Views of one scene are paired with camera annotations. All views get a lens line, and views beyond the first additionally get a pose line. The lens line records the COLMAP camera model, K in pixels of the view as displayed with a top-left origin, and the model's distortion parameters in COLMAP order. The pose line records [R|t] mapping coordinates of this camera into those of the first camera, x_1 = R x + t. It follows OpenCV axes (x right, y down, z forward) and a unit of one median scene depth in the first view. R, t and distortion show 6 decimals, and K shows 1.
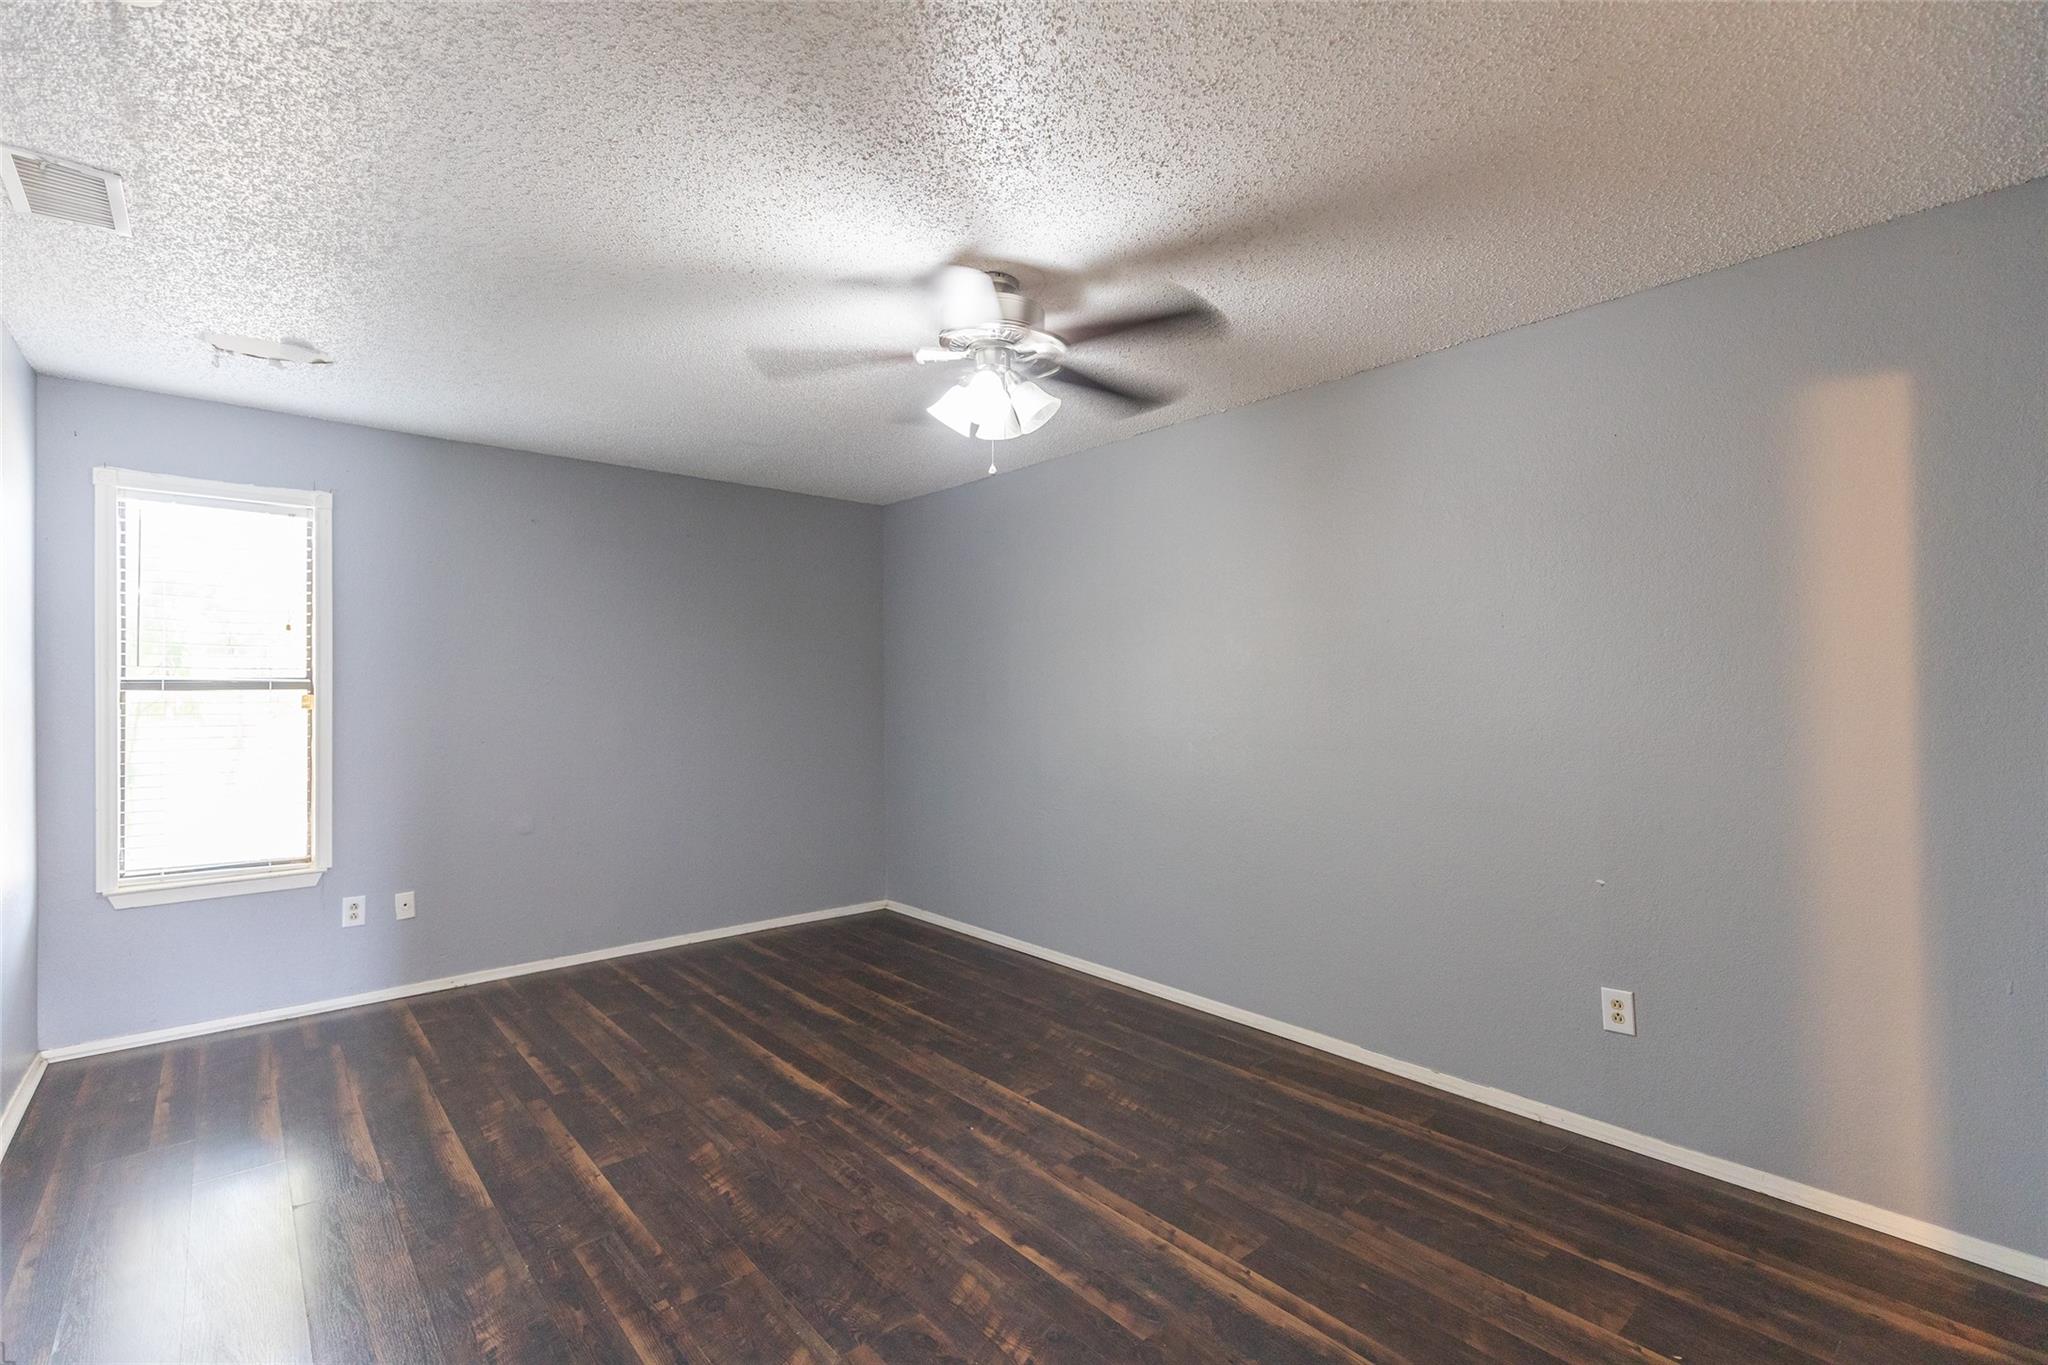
lens RADIAL K [[927.8, 0, 1022.9], [0, 927.8, 684.4], [0, 0, 1]] dist [0.008596, -0.004104]
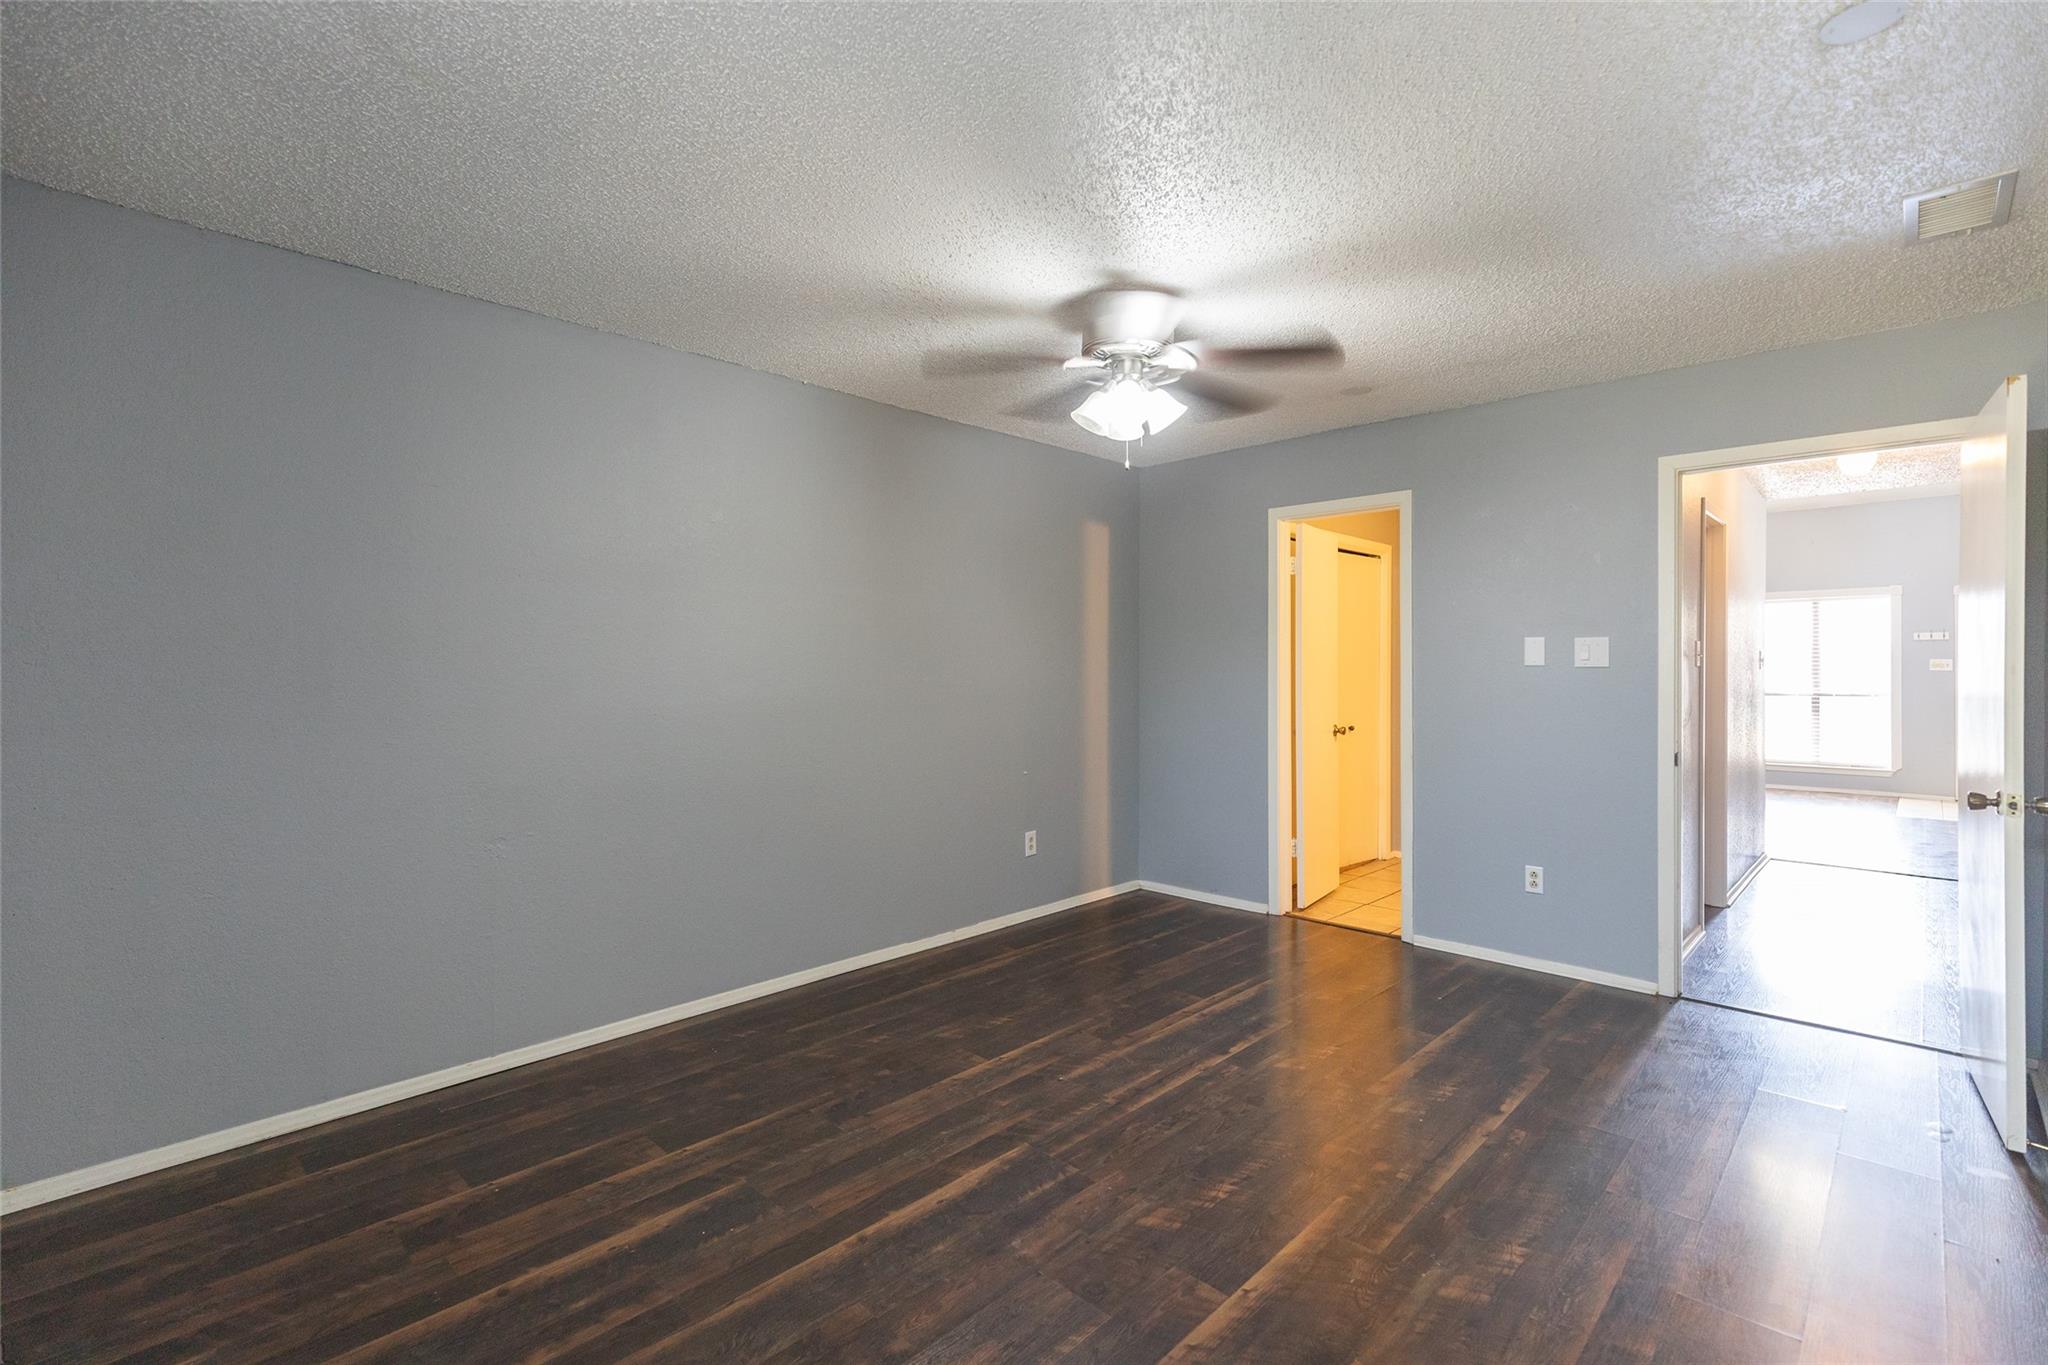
lens RADIAL K [[927.8, 0, 1023.4], [0, 927.8, 676.4], [0, 0, 1]] dist [0.008596, -0.004104]
pose [[-0.090160, -0.005068, 0.995914, -1.053984], [-0.002810, 0.999984, 0.004834, 0.021970], [-0.995923, -0.002363, -0.090173, 1.104765]]
